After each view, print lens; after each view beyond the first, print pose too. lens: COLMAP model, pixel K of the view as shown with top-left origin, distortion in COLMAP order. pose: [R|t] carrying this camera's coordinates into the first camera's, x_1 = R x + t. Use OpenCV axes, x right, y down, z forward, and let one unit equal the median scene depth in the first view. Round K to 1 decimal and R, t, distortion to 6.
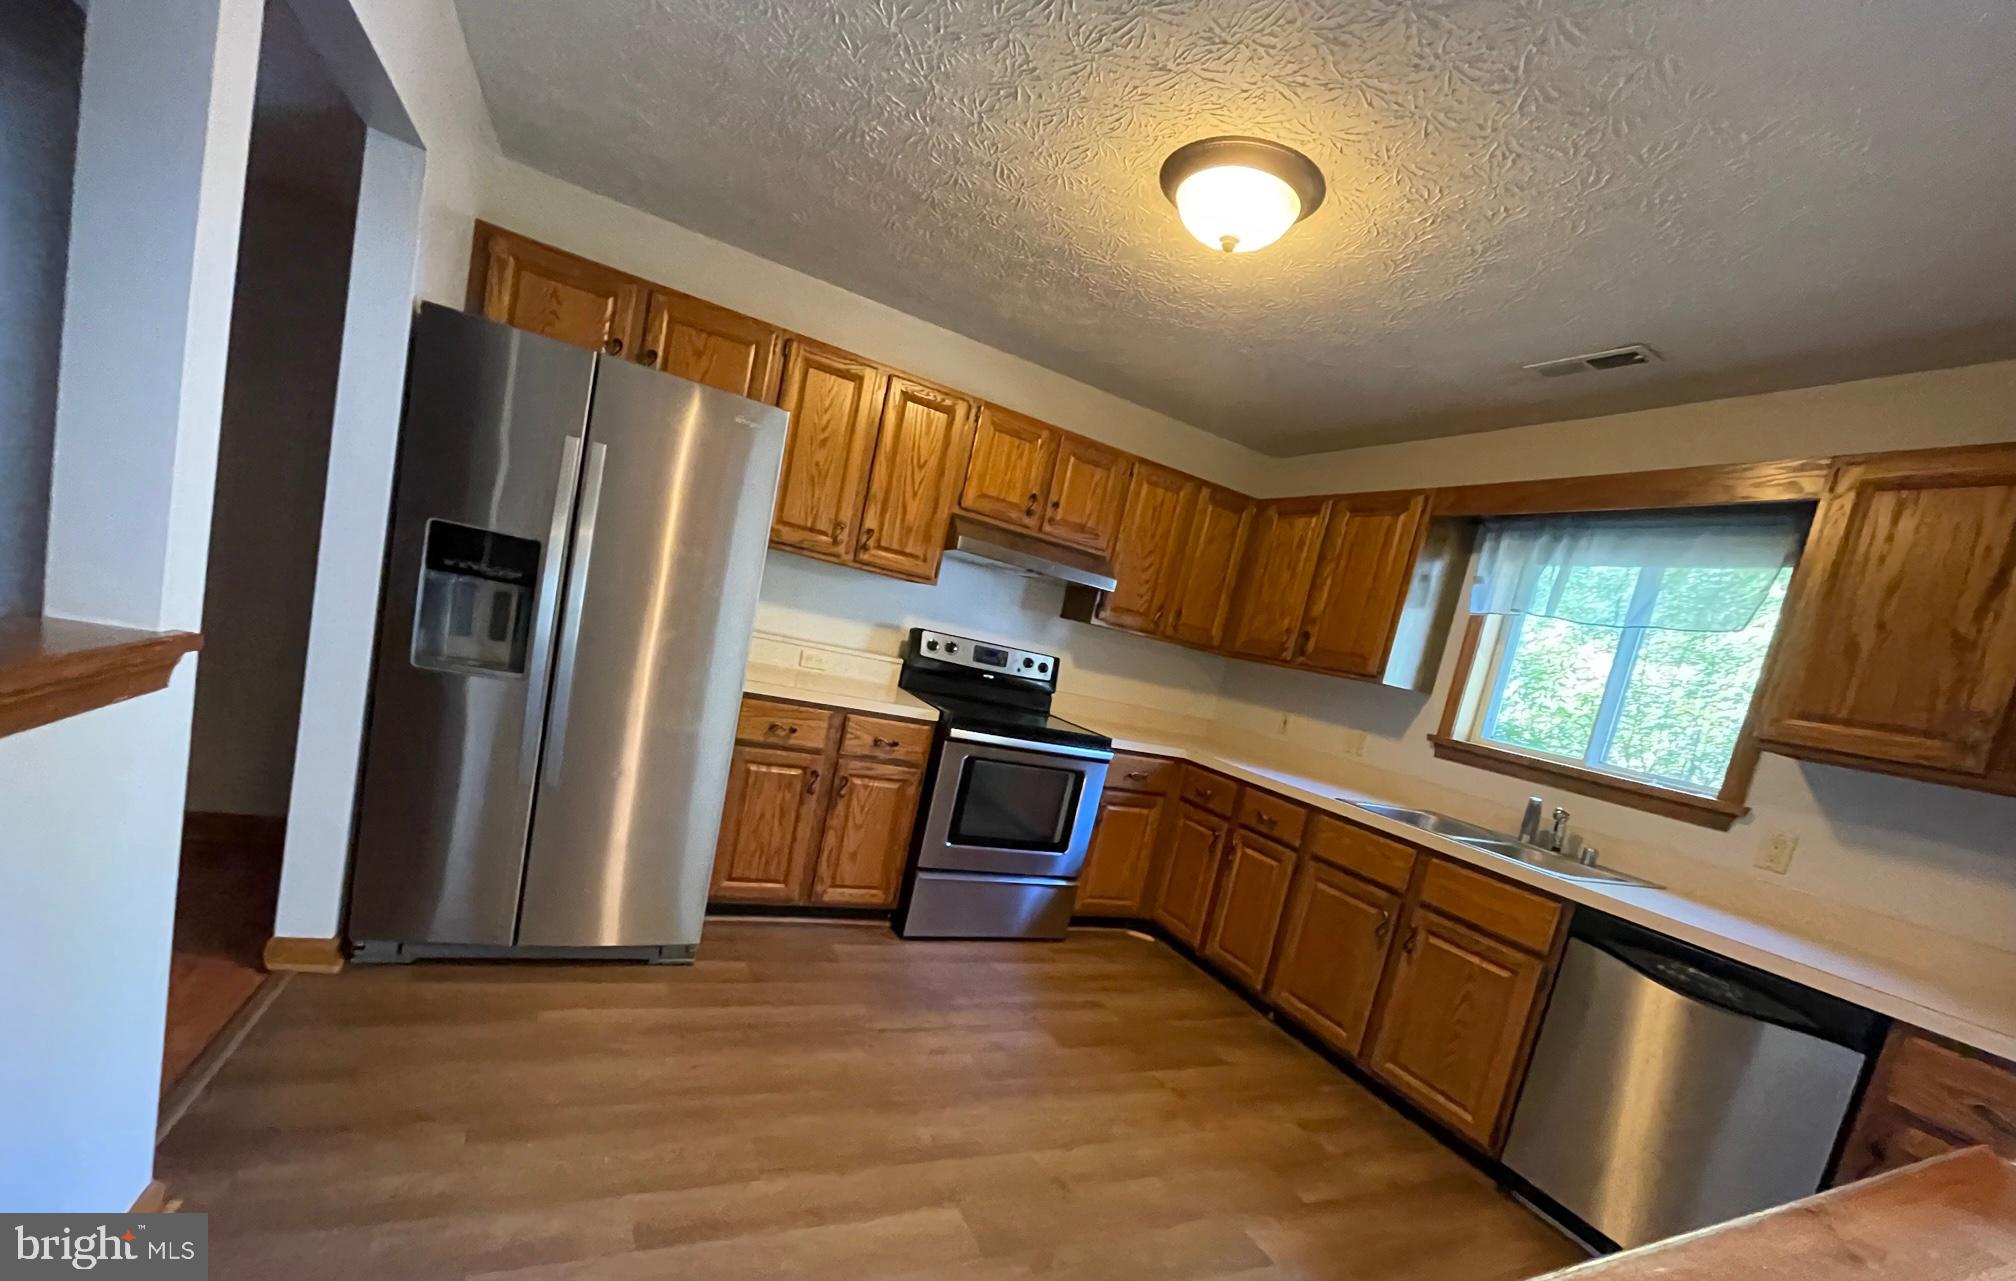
lens RADIAL K [[814.6, 0, 1019.1], [0, 814.6, 732.5], [0, 0, 1]] dist [-0.001457, -0.000227]
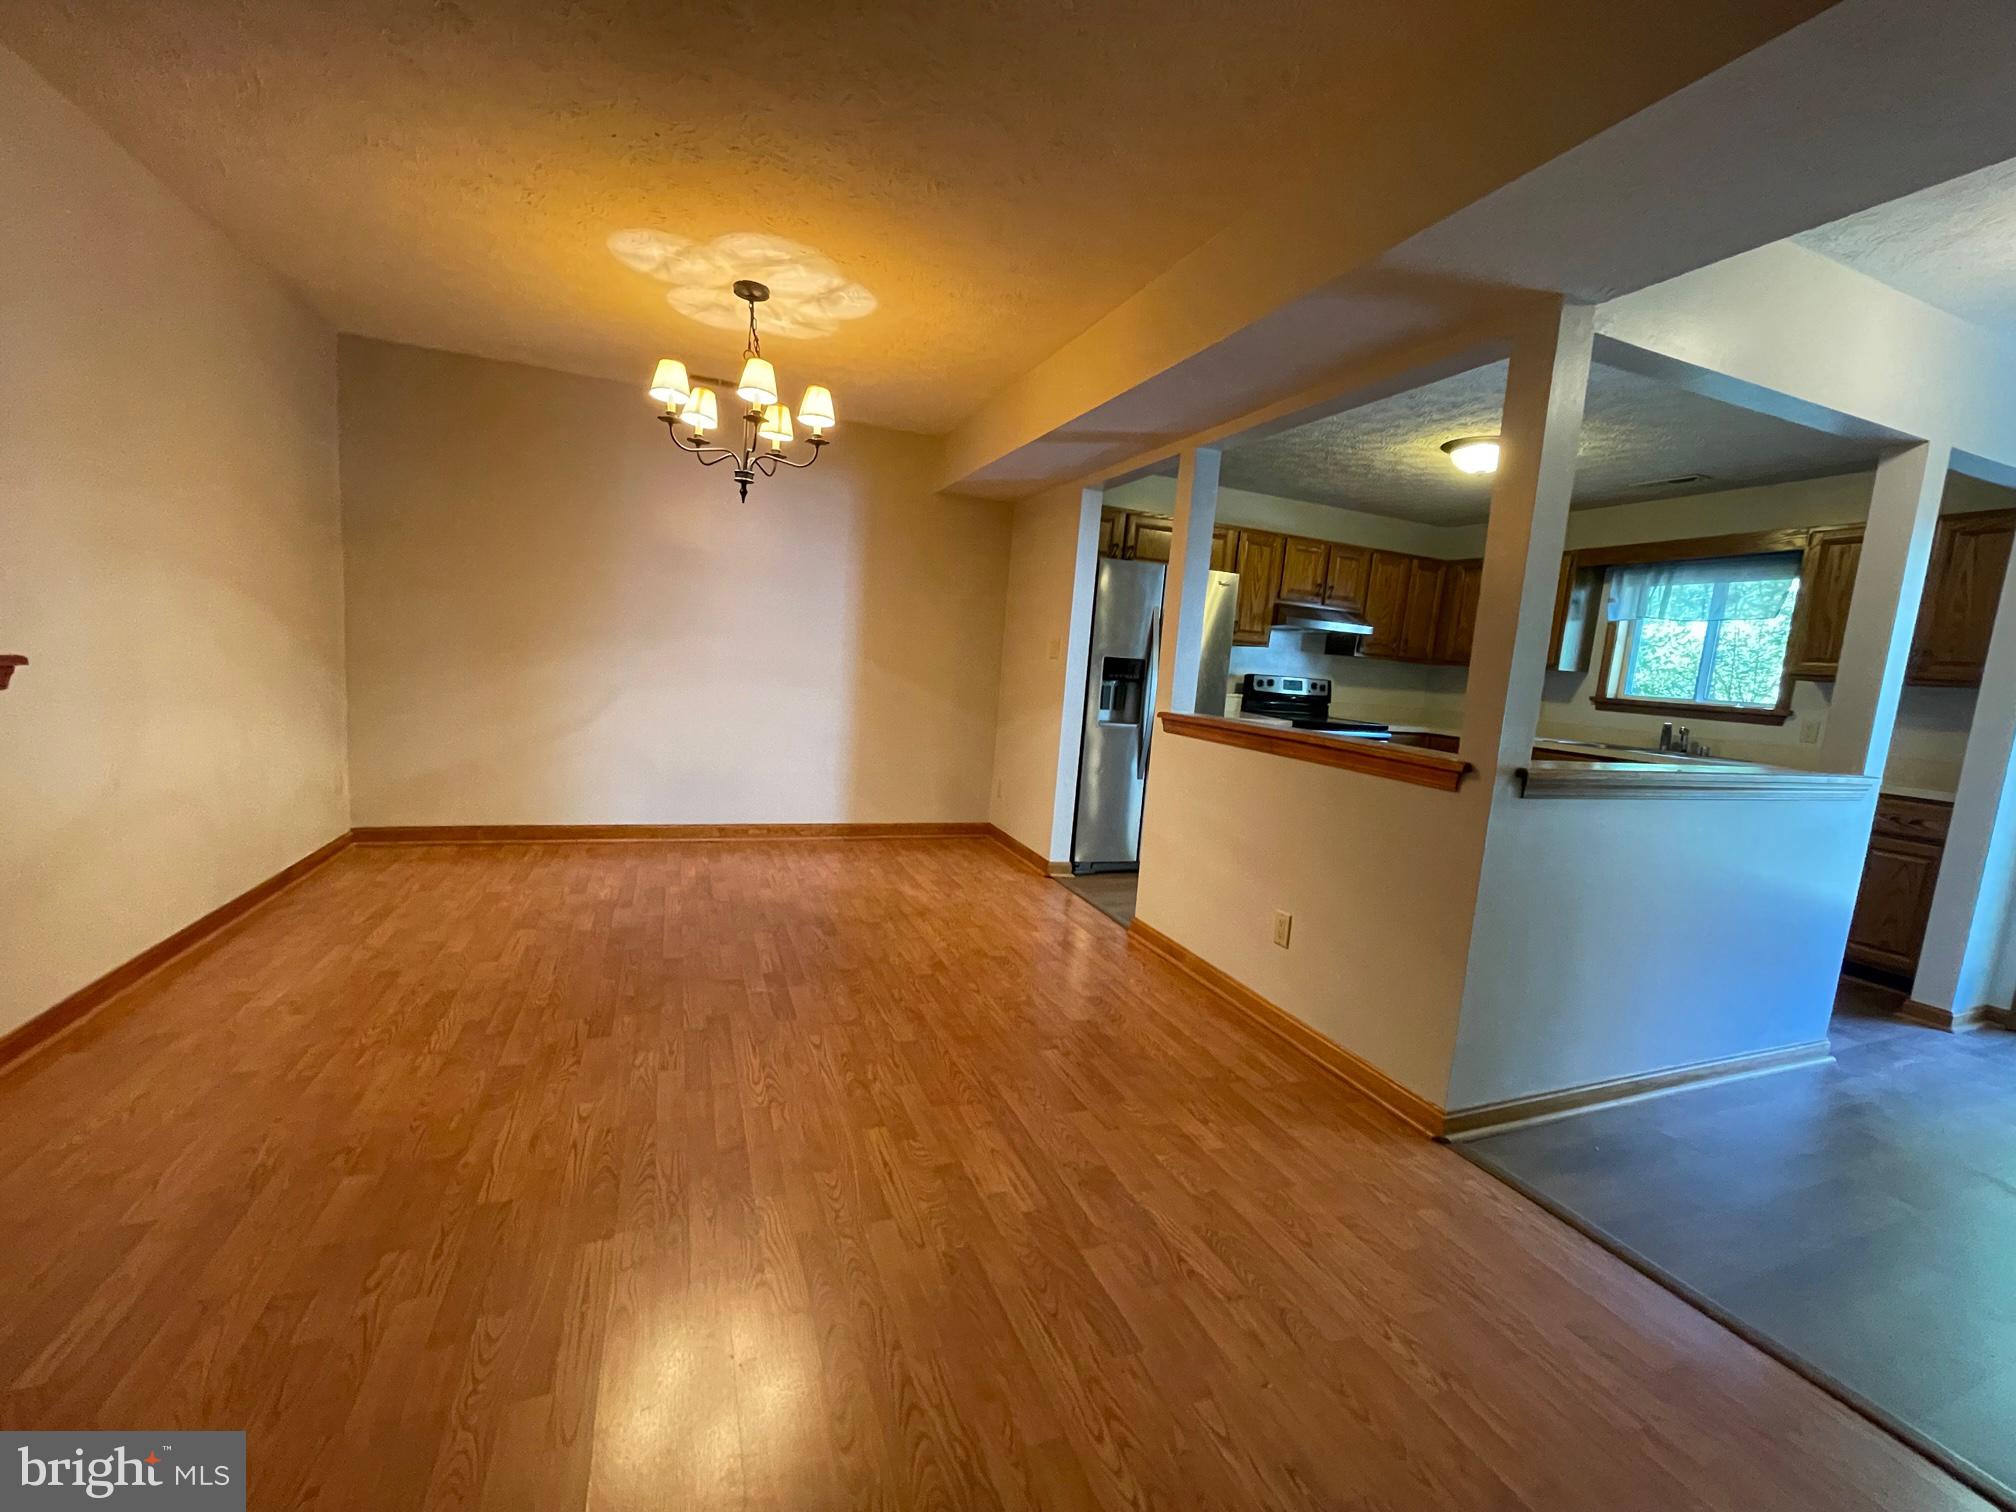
lens RADIAL K [[824.5, 0, 1016.7], [0, 824.5, 760.2], [0, 0, 1]] dist [0.002338, 0.001089]
pose [[0.989162, -0.126645, -0.074289, -0.528701], [0.126416, 0.991947, -0.007795, -0.003426], [0.074678, -0.001681, 0.997206, -0.737483]]
